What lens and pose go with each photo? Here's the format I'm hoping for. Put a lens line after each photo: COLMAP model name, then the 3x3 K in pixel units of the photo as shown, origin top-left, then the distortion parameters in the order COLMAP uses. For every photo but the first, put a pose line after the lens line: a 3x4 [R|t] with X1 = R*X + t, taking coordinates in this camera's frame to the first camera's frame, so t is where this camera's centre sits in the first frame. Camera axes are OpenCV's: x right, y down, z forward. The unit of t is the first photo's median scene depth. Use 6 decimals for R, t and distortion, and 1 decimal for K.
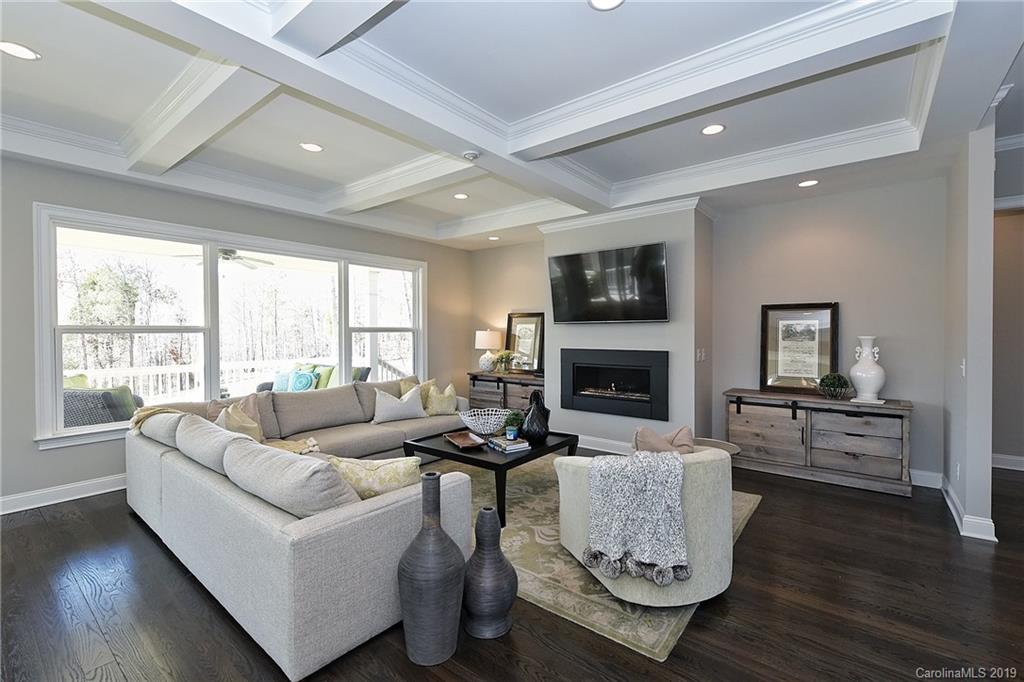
lens RADIAL K [[442.9, 0, 517.7], [0, 442.9, 339.9], [0, 0, 1]] dist [0.003507, 0.000240]
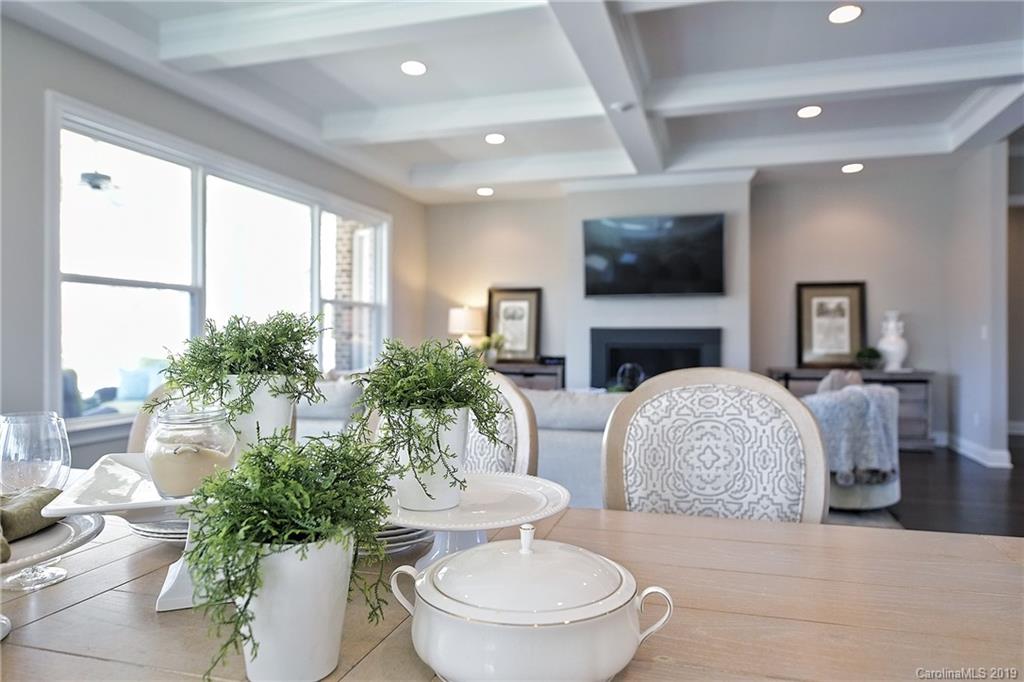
lens RADIAL K [[673.5, 0, 512.0], [0, 673.5, 341.0], [0, 0, 1]] dist [0.002544, 0.002307]
pose [[0.933314, 0.003444, 0.359044, -0.612638], [0.001236, 0.999917, -0.012803, 0.073628], [-0.359058, 0.012393, 0.933233, -0.192891]]
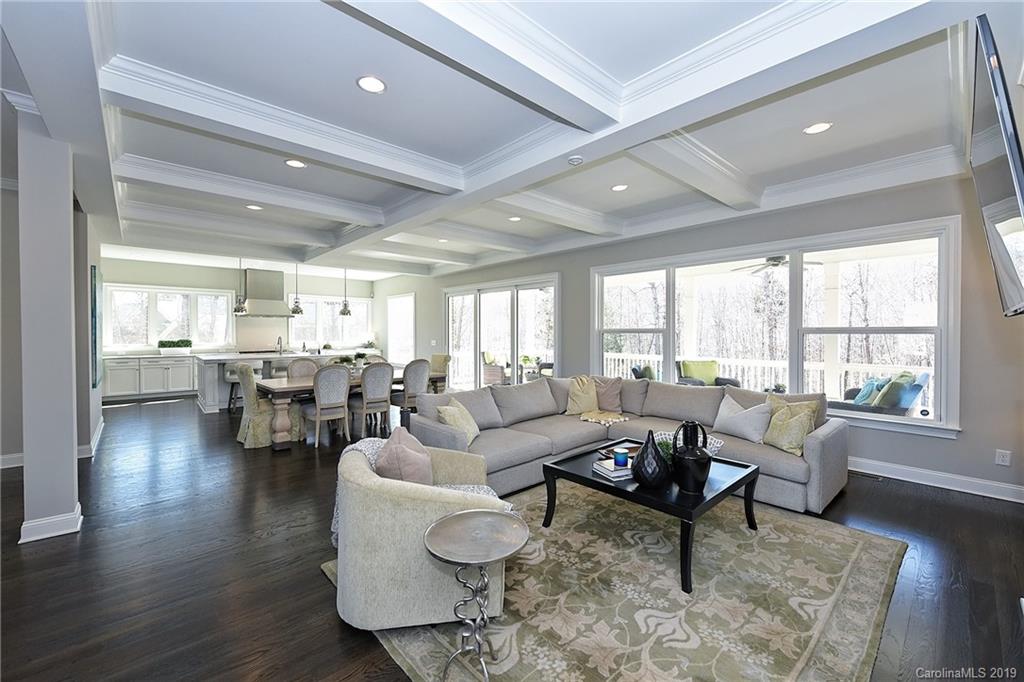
lens RADIAL K [[402.8, 0, 517.9], [0, 402.8, 336.0], [0, 0, 1]] dist [0.000004, -0.000445]
pose [[-0.140261, 0.014043, -0.990015, 0.582539], [-0.019313, 0.999670, 0.016916, -0.017486], [0.989926, 0.021493, -0.139943, 0.703478]]
